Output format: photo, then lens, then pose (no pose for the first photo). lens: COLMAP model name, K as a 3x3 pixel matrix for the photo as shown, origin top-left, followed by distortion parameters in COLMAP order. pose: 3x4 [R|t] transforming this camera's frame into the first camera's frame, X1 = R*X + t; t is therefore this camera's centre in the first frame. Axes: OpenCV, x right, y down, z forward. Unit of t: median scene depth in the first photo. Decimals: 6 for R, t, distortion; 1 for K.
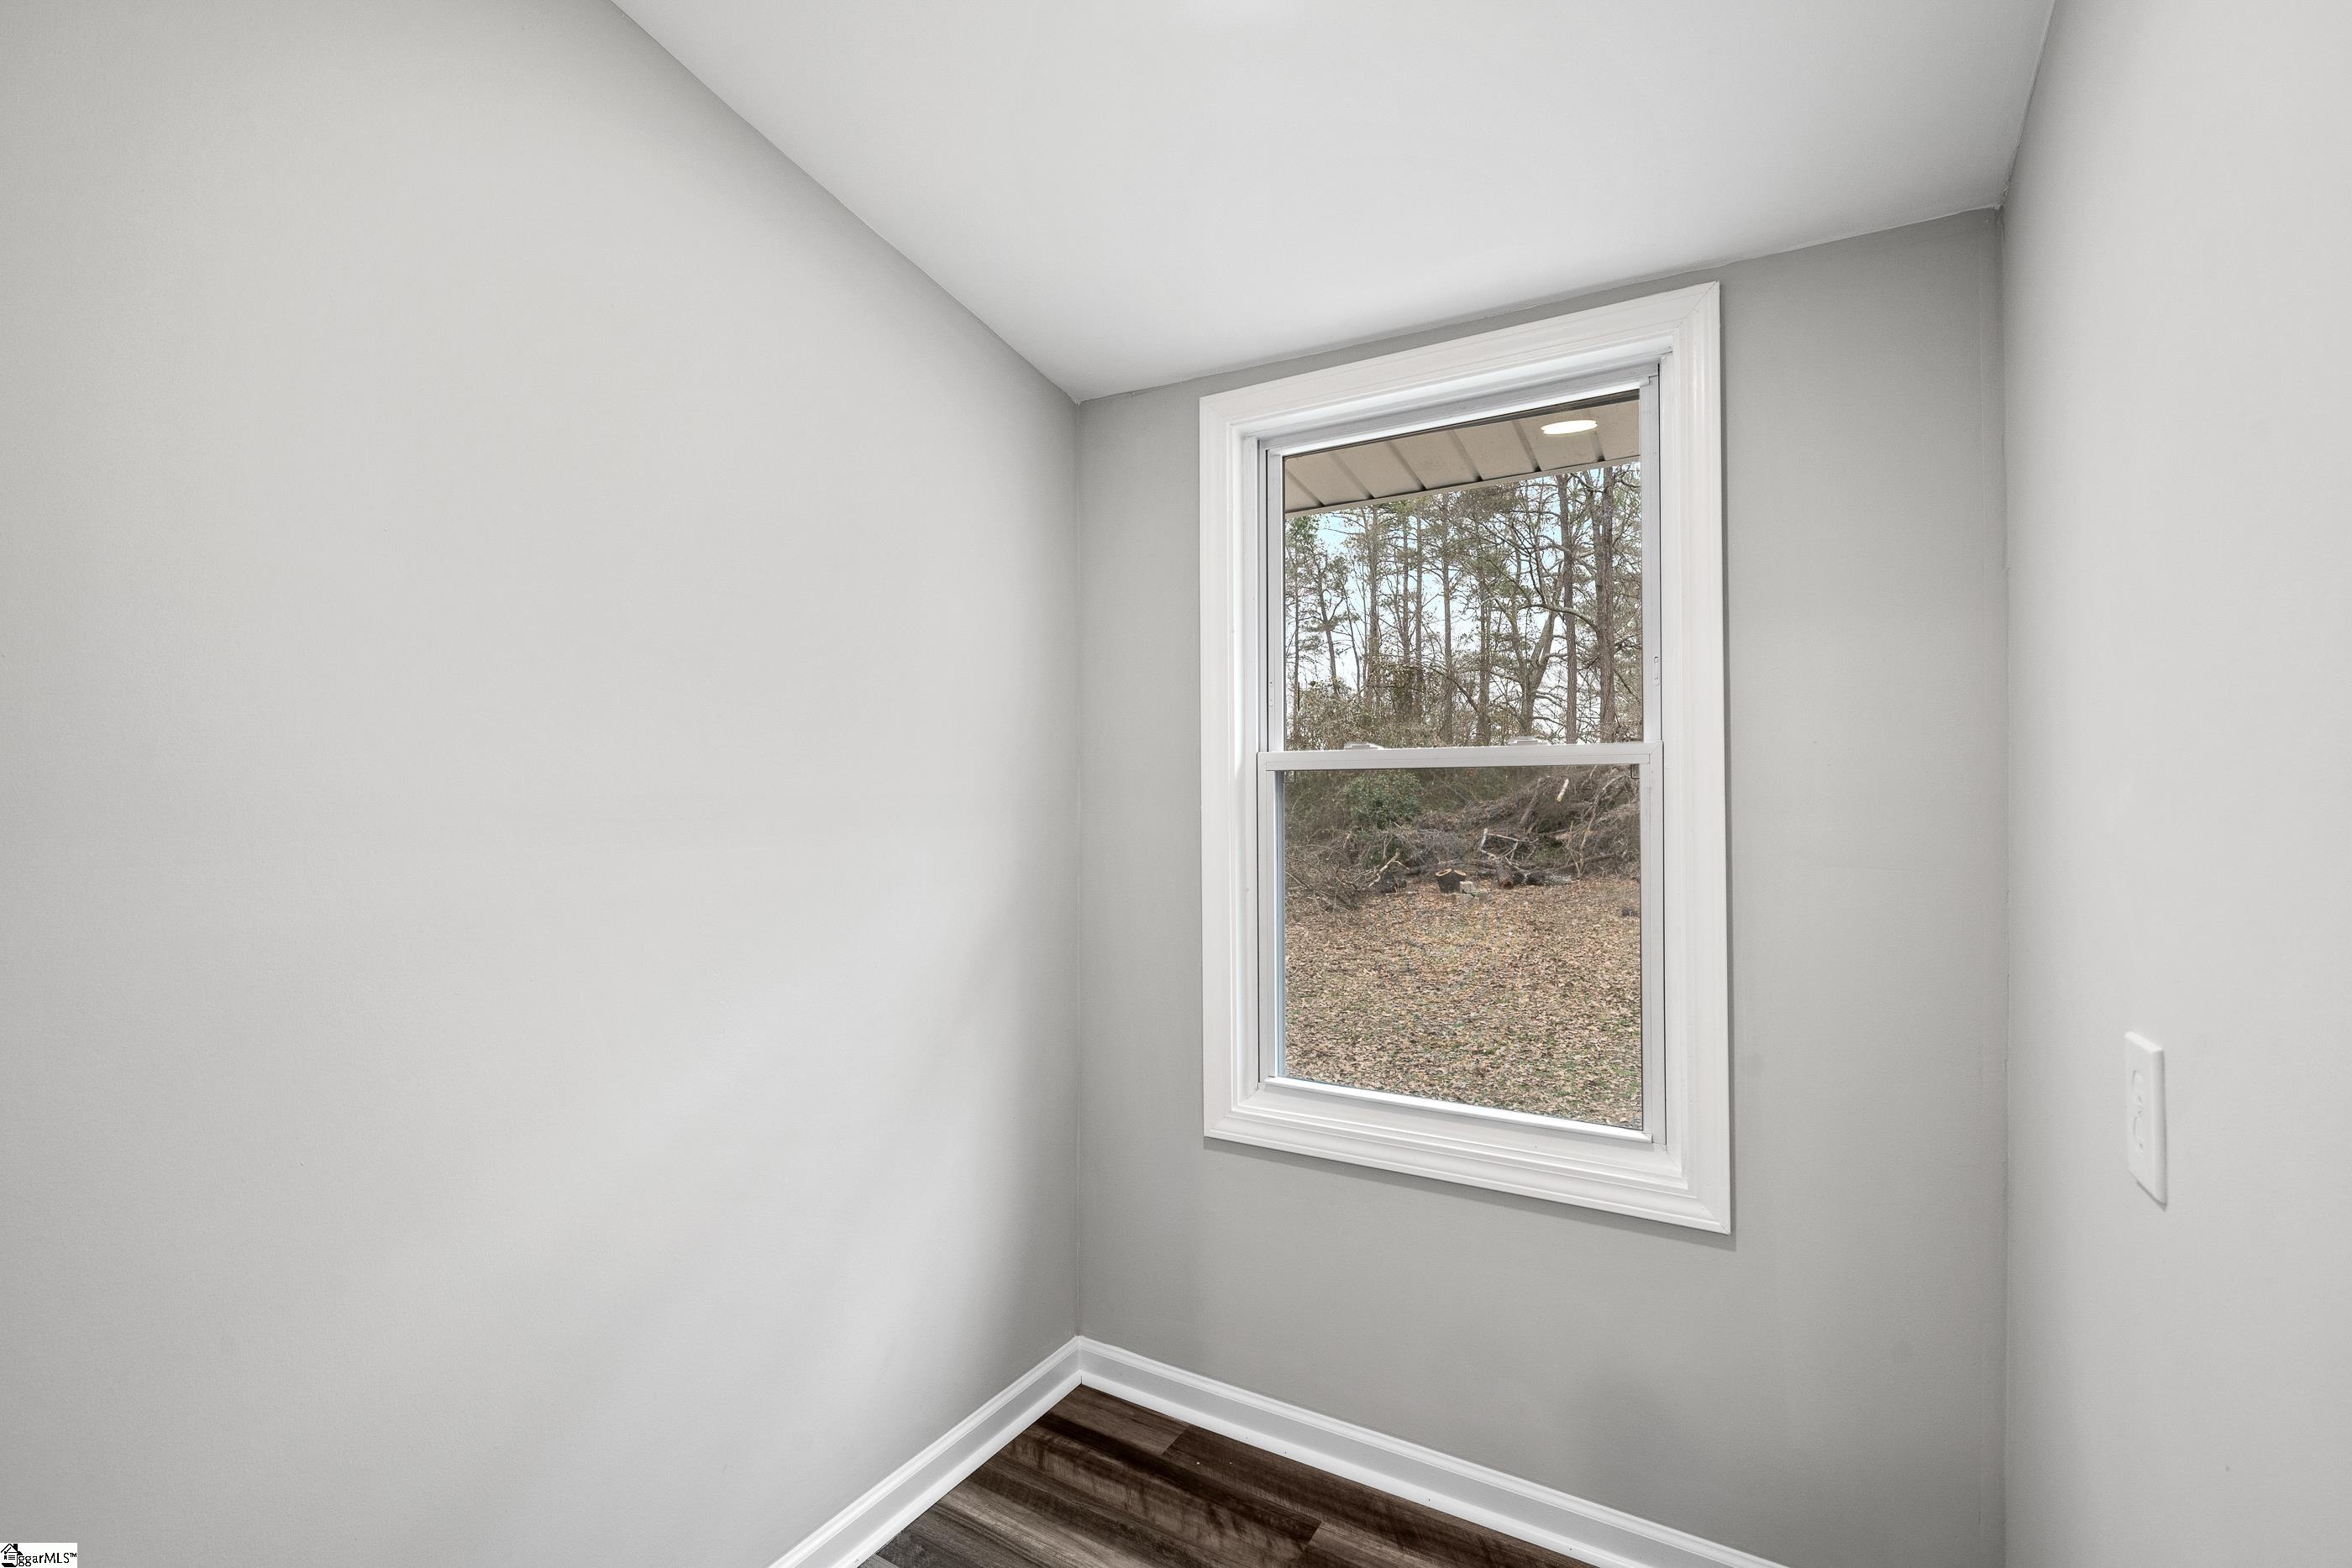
lens RADIAL K [[1039.7, 0, 1176.0], [0, 1039.7, 784.0], [0, 0, 1]] dist [0.001295, 0.000519]
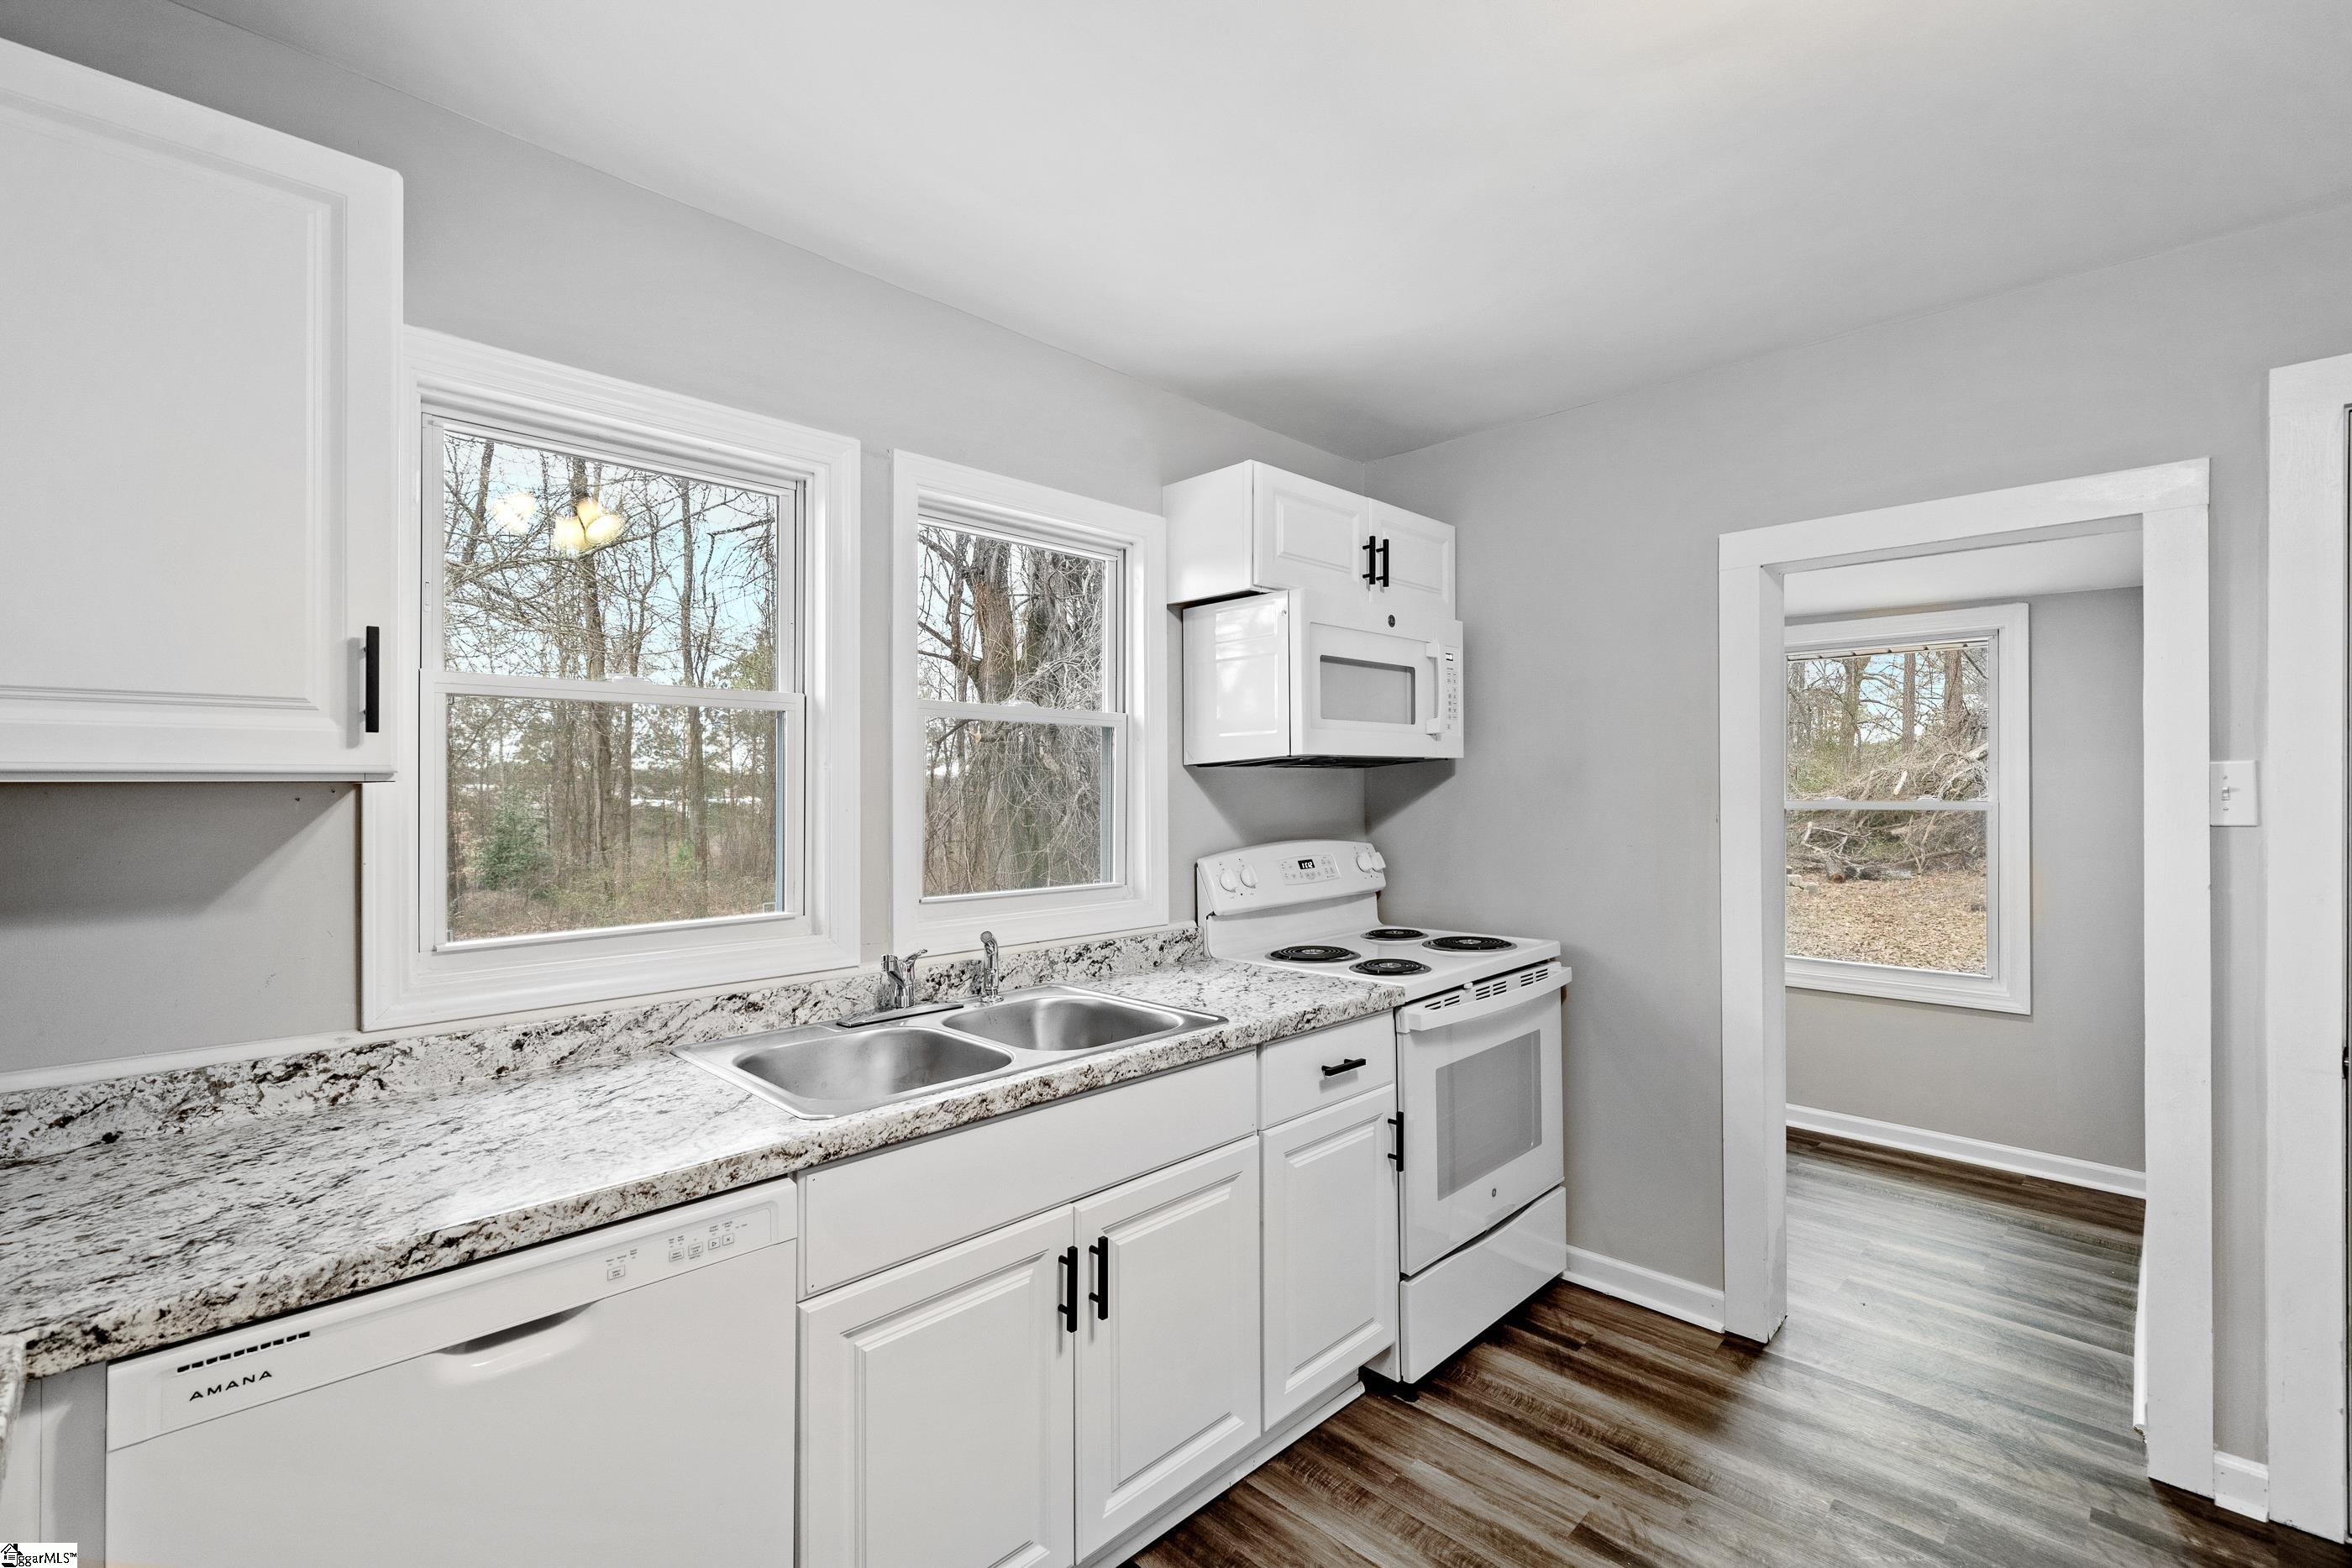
lens RADIAL K [[1039.7, 0, 1176.0], [0, 1039.7, 784.0], [0, 0, 1]] dist [0.001295, 0.000519]
pose [[0.969772, 0.000464, -0.244011, -0.054189], [0.002658, 0.999919, 0.012466, -0.008404], [0.243997, -0.012738, 0.969692, -0.123730]]
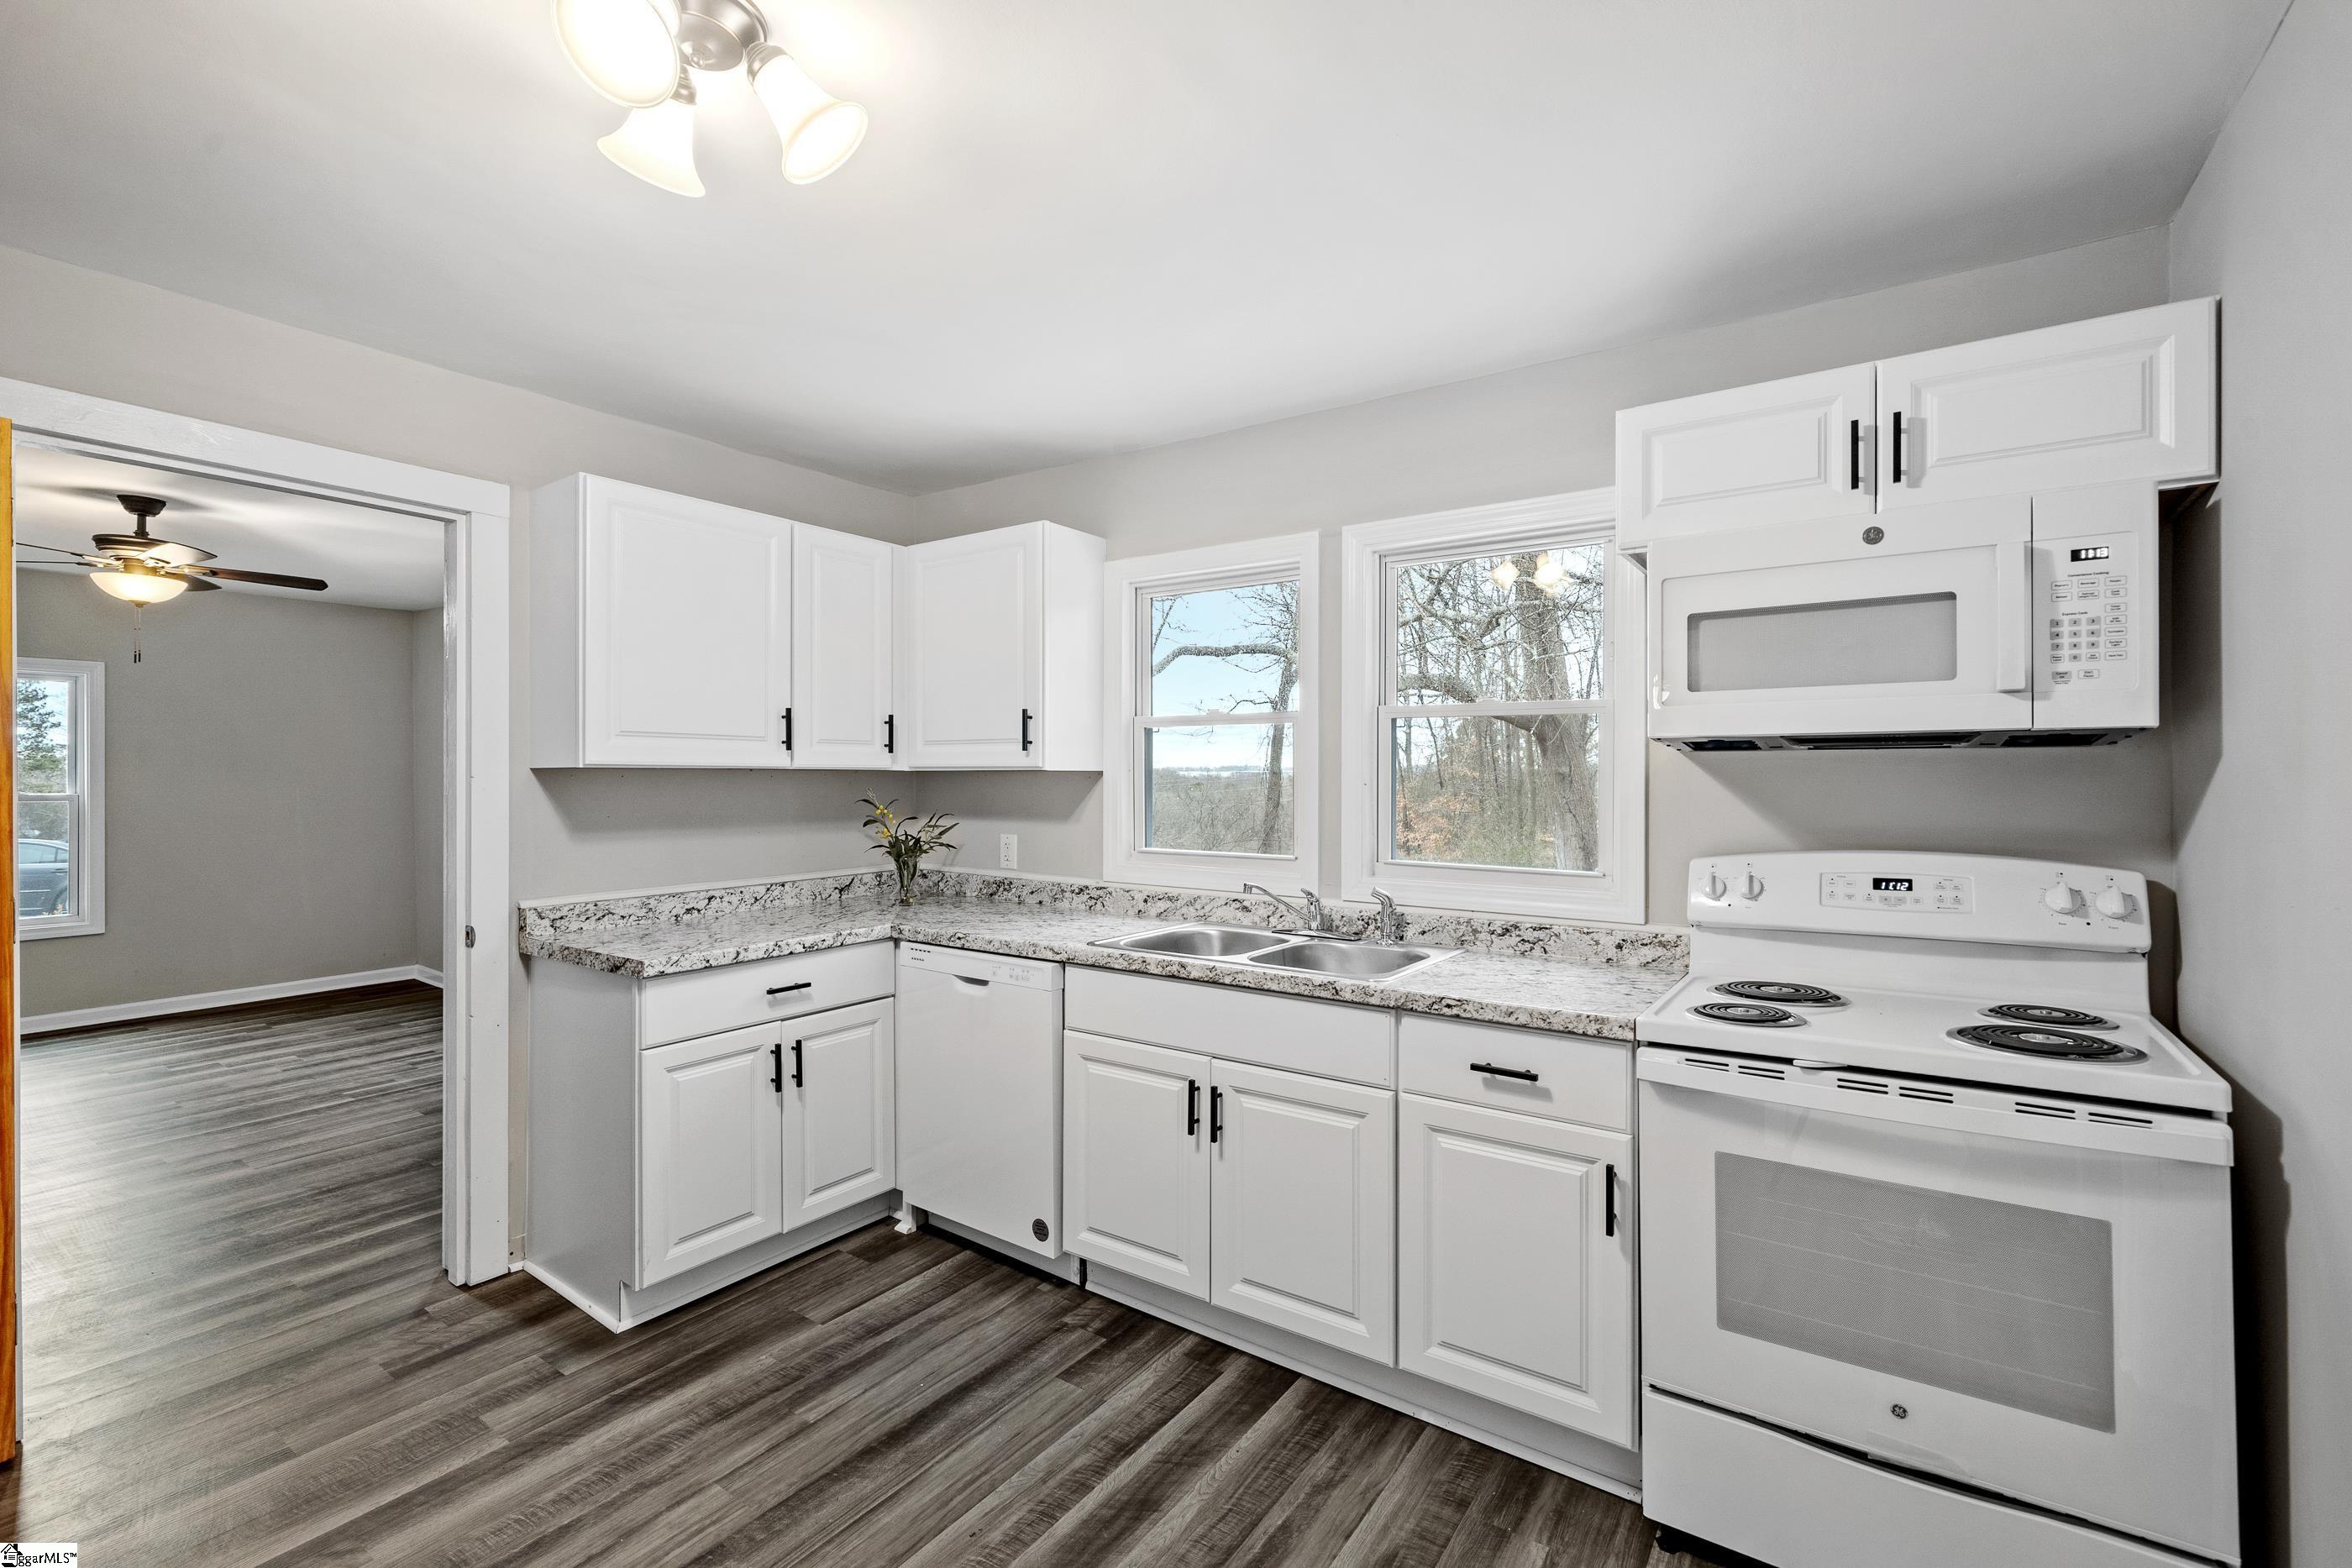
lens RADIAL K [[1021.3, 0, 1176.0], [0, 1021.3, 784.0], [0, 0, 1]] dist [0.000019, 0.000047]
pose [[-0.069707, 0.010253, -0.997515, 1.965268], [0.009580, 0.999908, 0.009608, 0.022344], [0.997522, -0.008887, -0.069798, 1.718146]]
